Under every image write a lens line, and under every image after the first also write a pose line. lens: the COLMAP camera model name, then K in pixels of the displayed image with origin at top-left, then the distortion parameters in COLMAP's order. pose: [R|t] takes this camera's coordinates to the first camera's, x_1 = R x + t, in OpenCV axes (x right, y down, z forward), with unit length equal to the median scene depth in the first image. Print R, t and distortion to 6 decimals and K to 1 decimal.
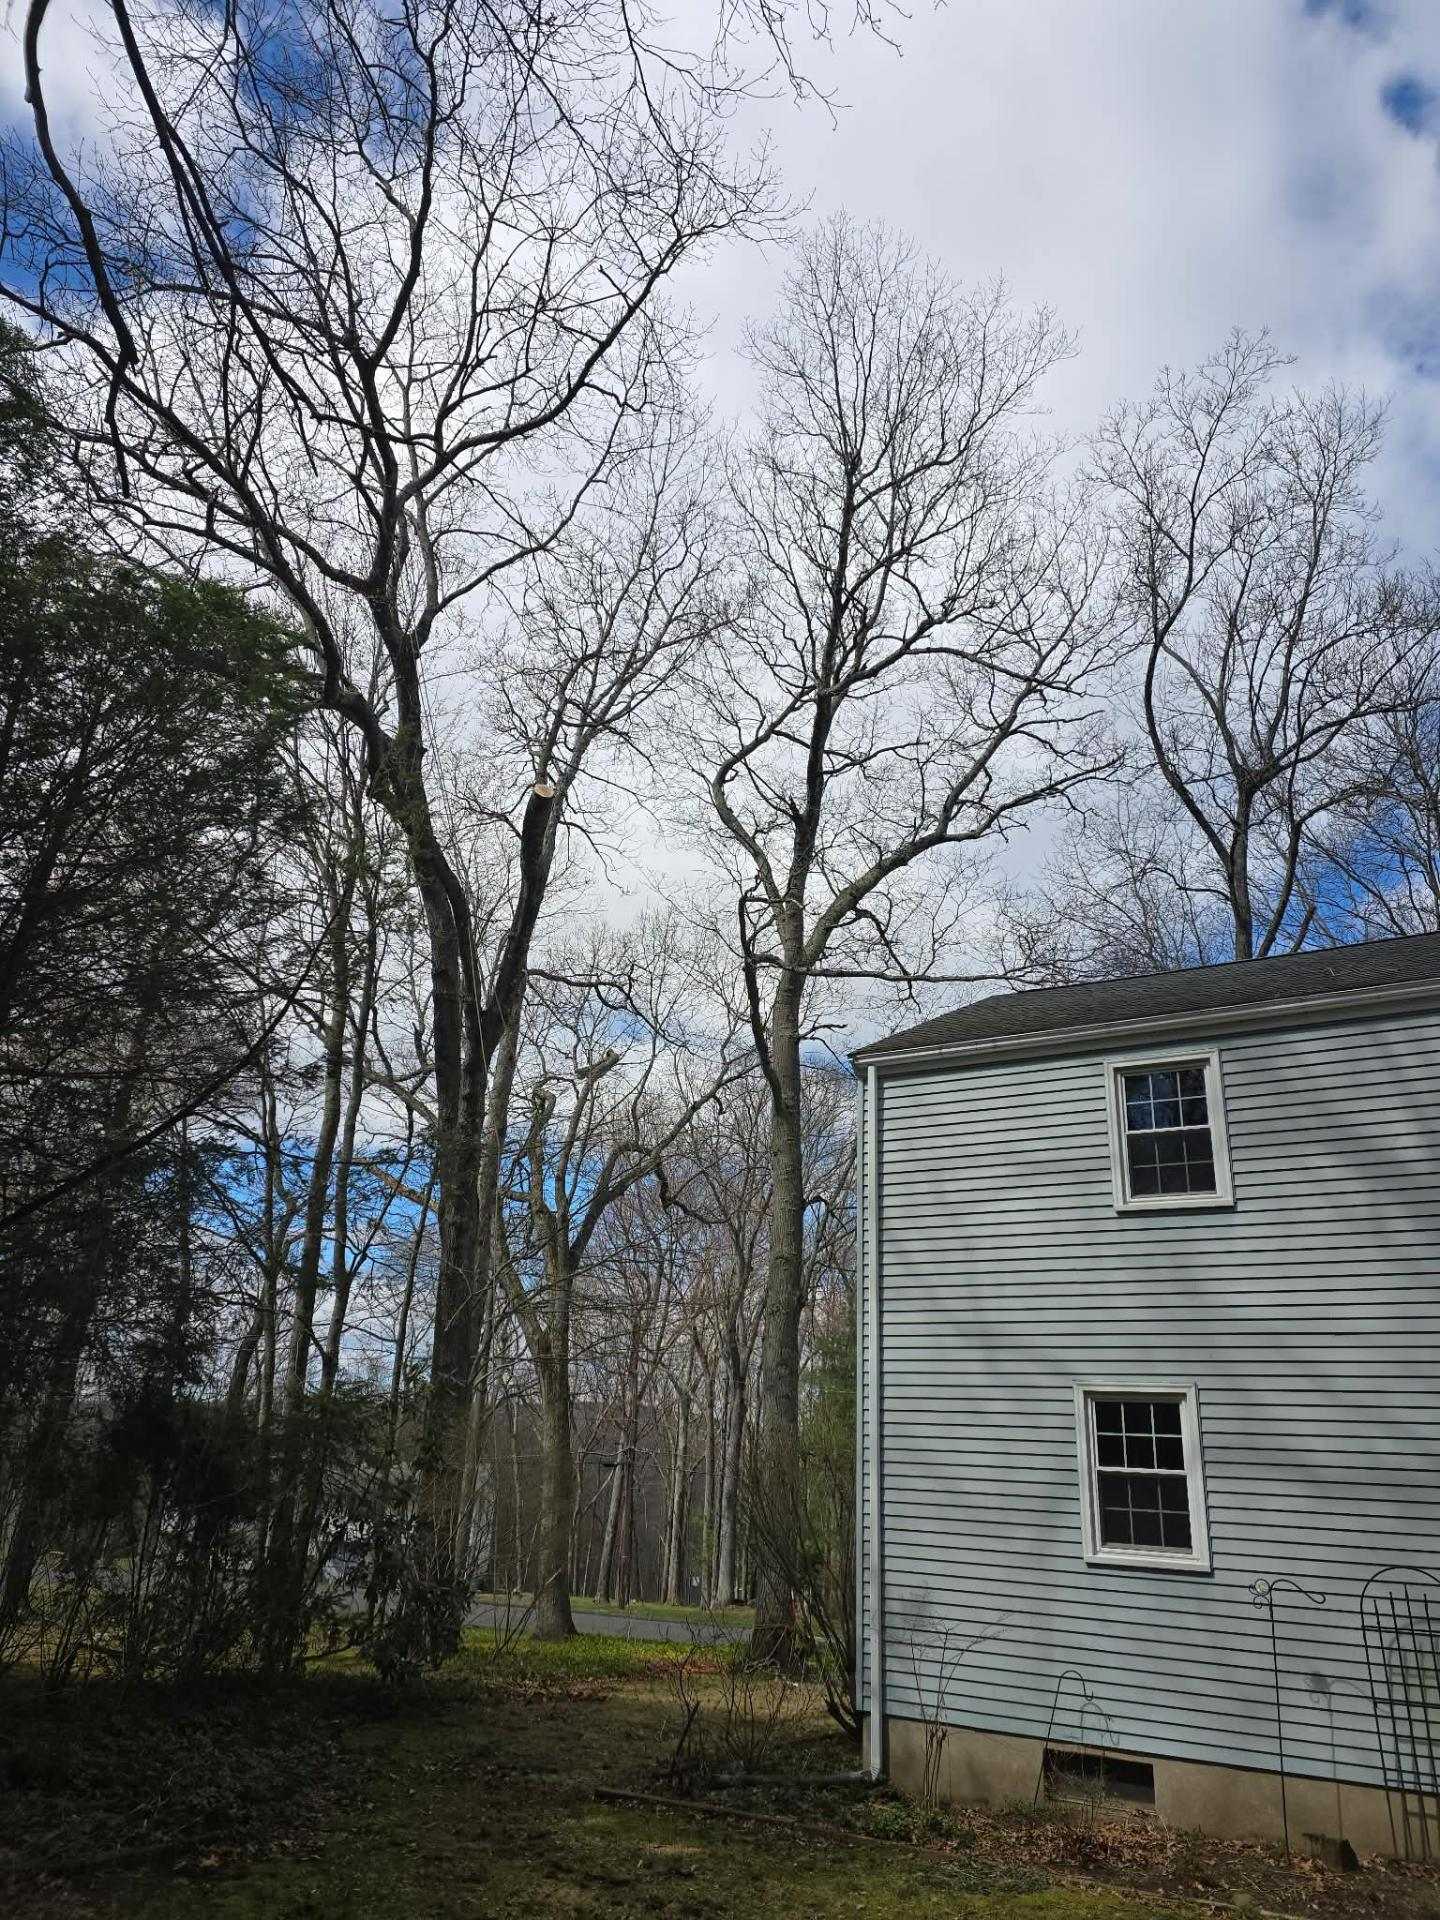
lens RADIAL K [[1271.2, 0, 720.0], [0, 1271.2, 960.0], [0, 0, 1]] dist [0.004435, -0.002206]
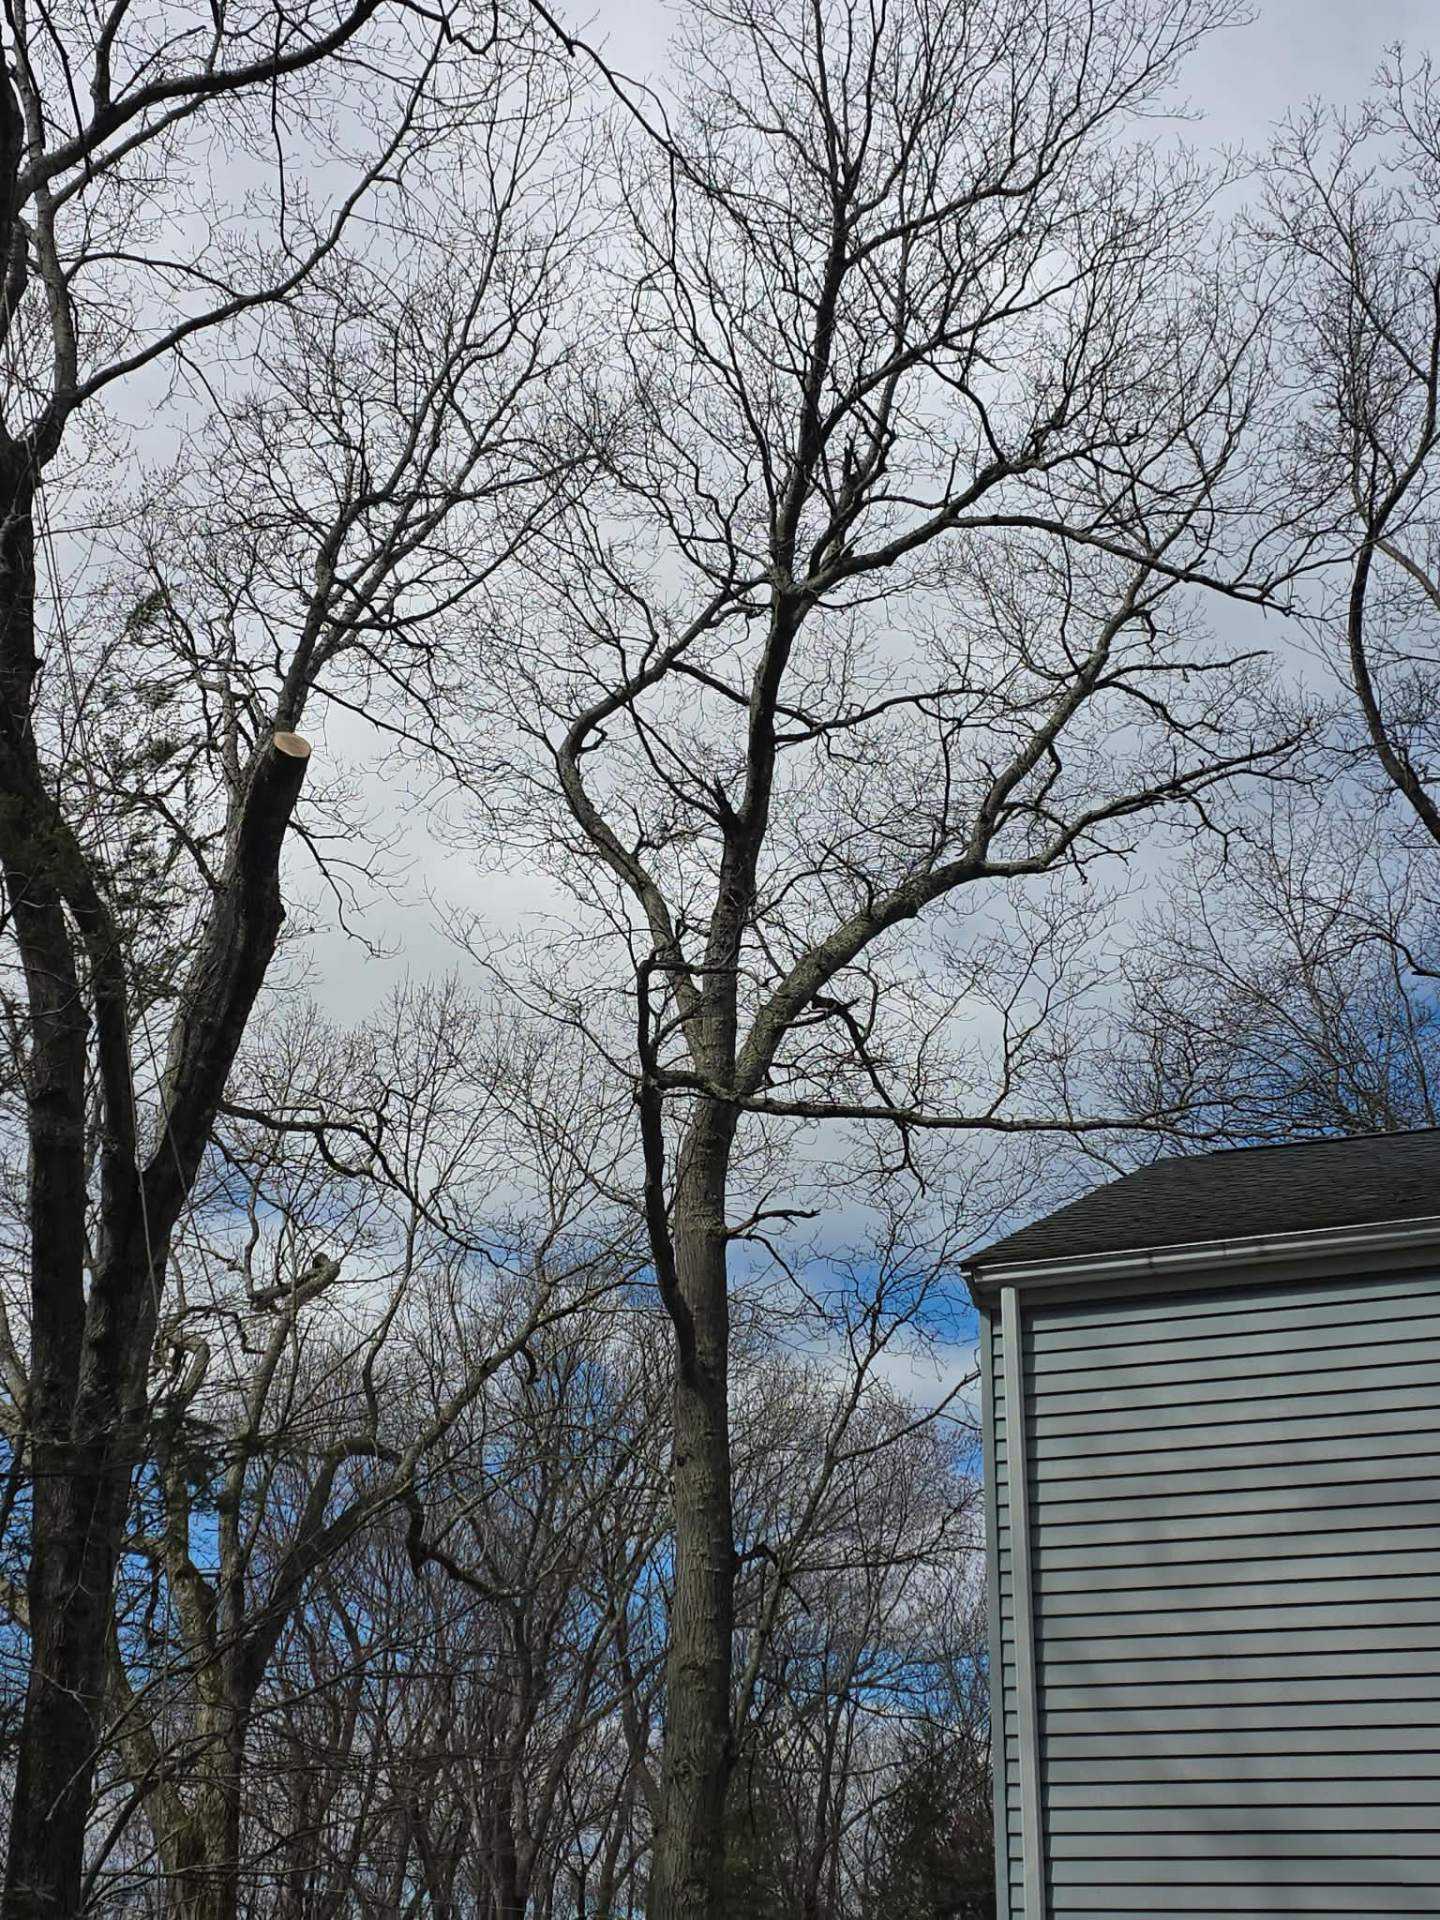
lens RADIAL K [[2302.6, 0, 710.5], [0, 2302.6, 925.7], [0, 0, 1]] dist [-0.000139, -0.039832]
pose [[0.993061, 0.032735, 0.112955, -0.052365], [-0.024182, 0.996793, -0.076285, 0.005899], [-0.115090, 0.073025, 0.990667, 0.044051]]
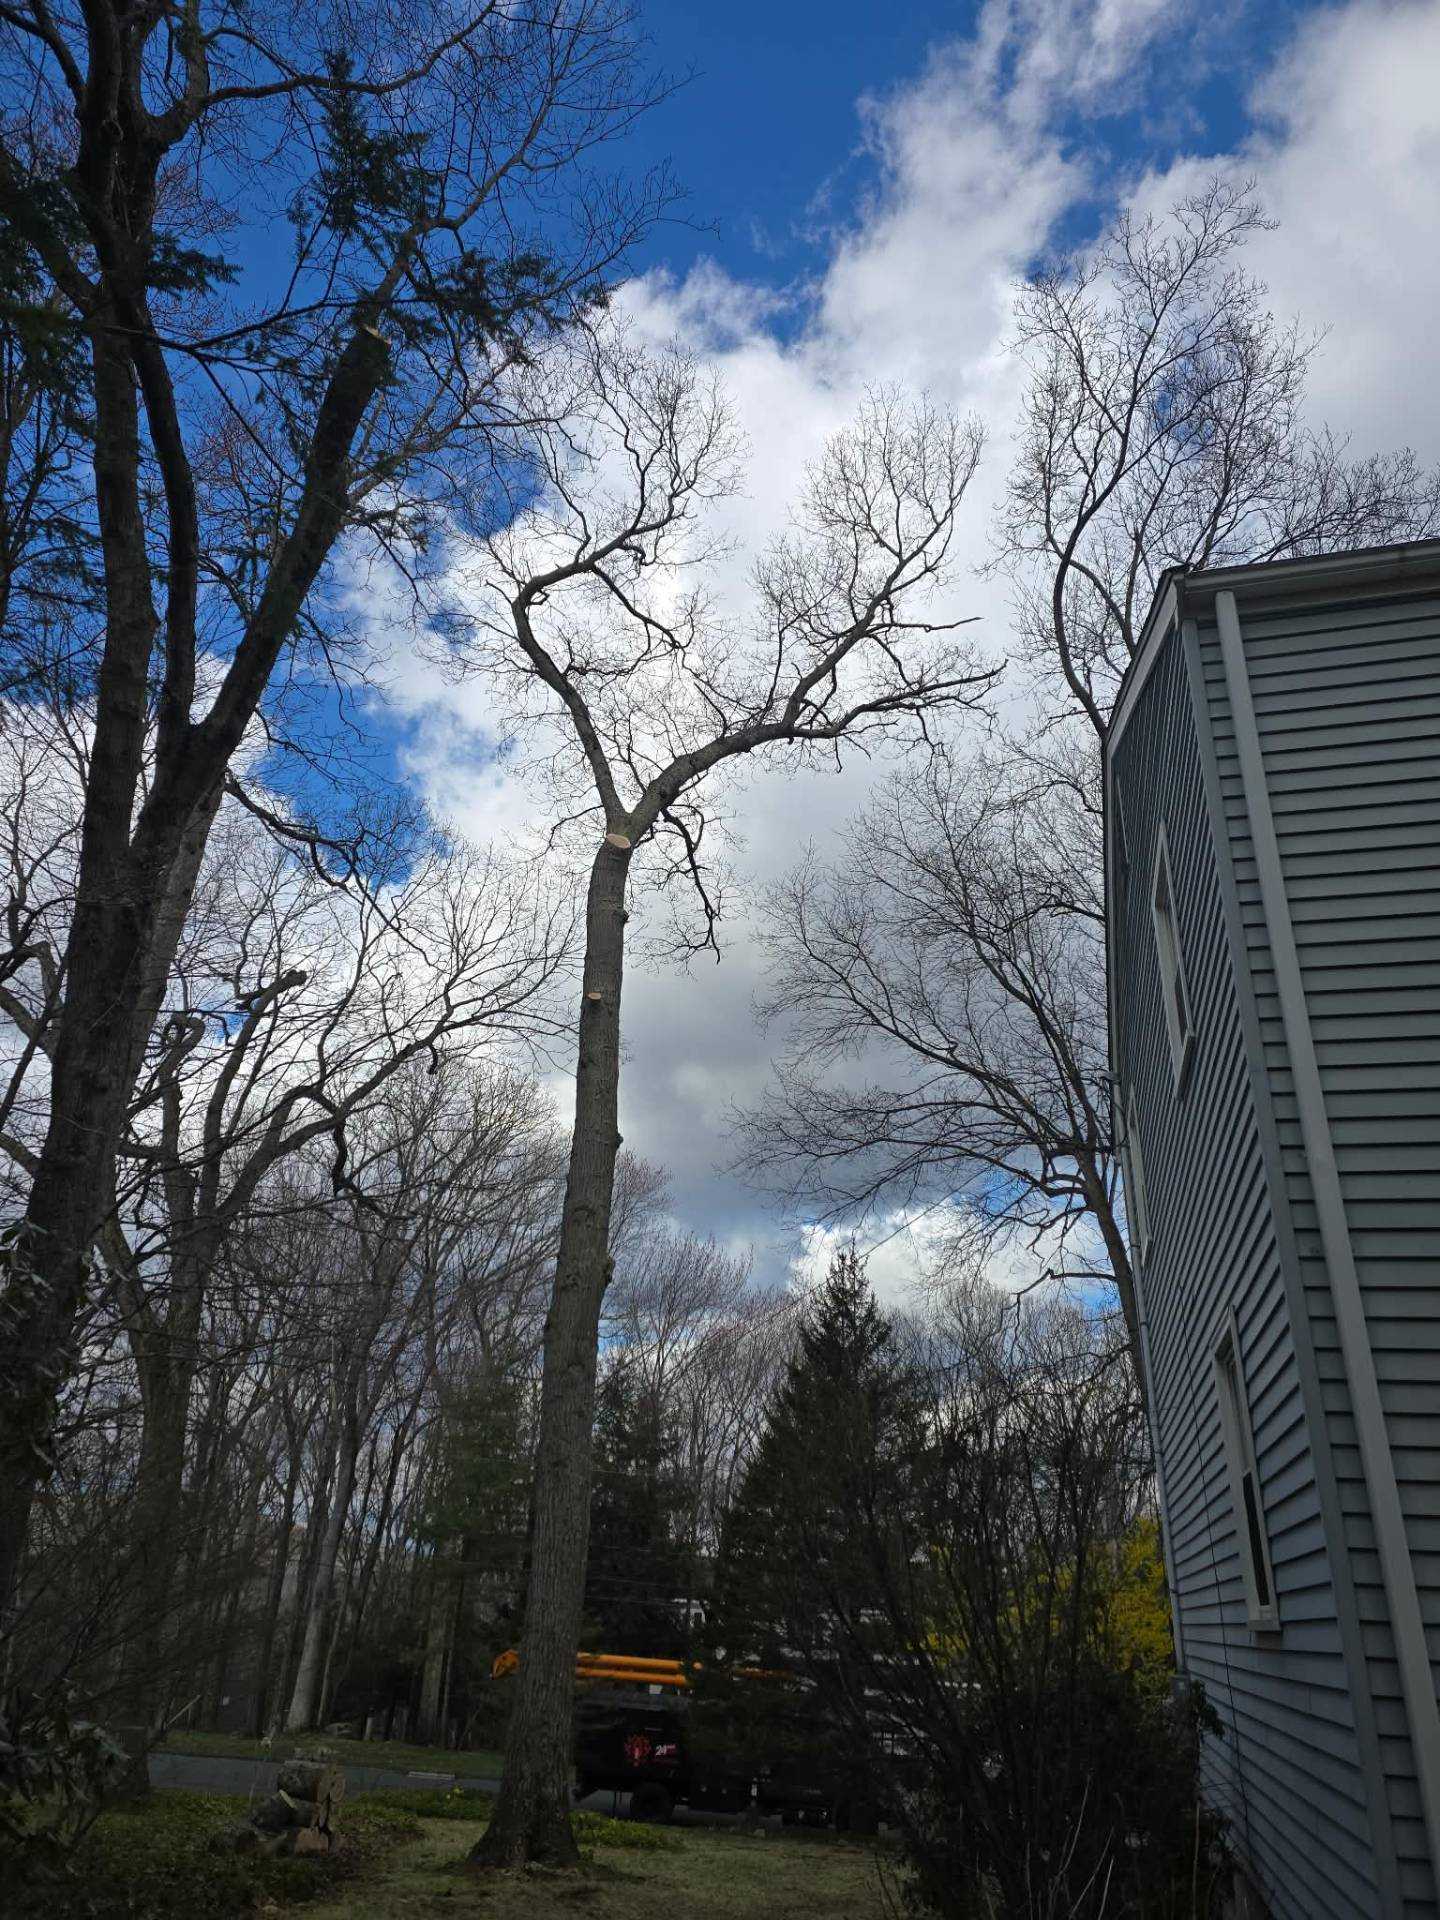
lens RADIAL K [[1271.2, 0, 720.0], [0, 1271.2, 960.0], [0, 0, 1]] dist [0.004435, -0.002206]
pose [[0.947756, 0.131995, 0.290407, -0.085901], [-0.112773, 0.990228, -0.082035, 0.126132], [-0.298397, 0.044999, 0.953380, 0.274606]]
